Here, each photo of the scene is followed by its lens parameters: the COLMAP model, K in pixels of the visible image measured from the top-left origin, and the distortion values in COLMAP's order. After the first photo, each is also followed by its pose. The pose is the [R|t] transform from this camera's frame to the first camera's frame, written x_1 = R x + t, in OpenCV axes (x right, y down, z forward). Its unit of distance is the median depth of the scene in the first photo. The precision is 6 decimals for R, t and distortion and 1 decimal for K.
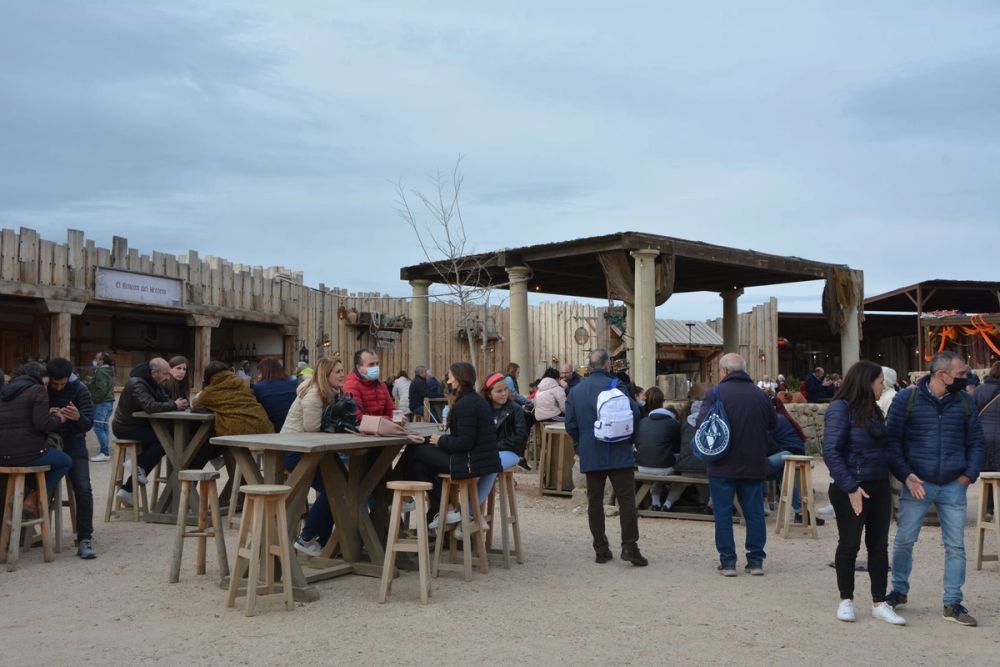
lens RADIAL K [[1103.0, 0, 500.0], [0, 1103.0, 333.5], [0, 0, 1]] dist [0.017785, 0.036296]
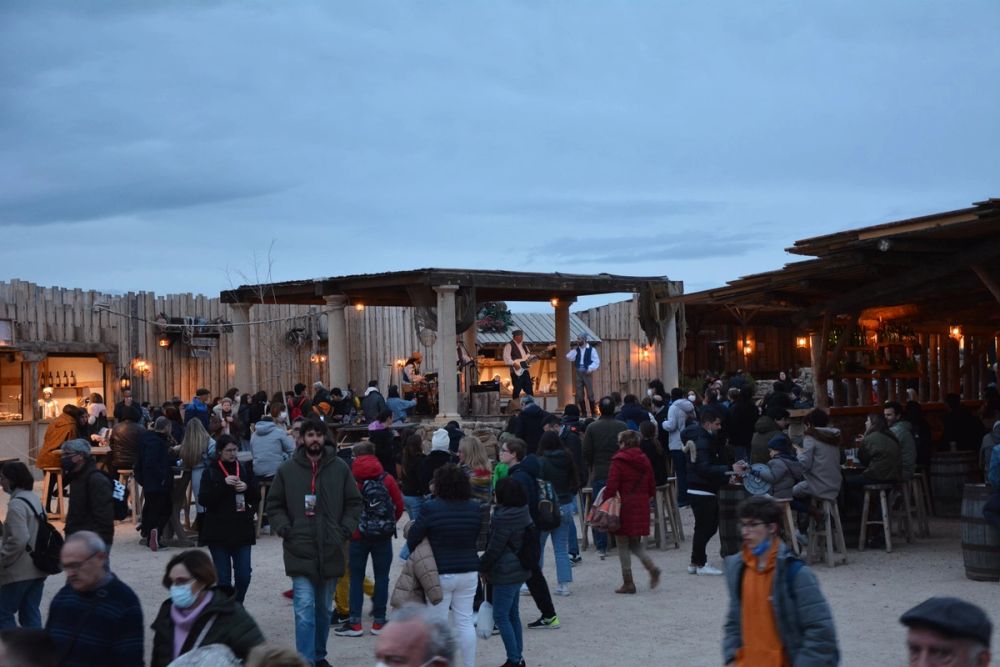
lens RADIAL K [[2437.2, 0, 514.0], [0, 2437.2, 332.6], [0, 0, 1]] dist [0.694000, 0.007961]
pose [[0.998863, -0.025030, 0.040565, 0.089332], [0.023066, 0.998573, 0.048162, -0.130291], [-0.041712, -0.047172, 0.998015, -1.315861]]
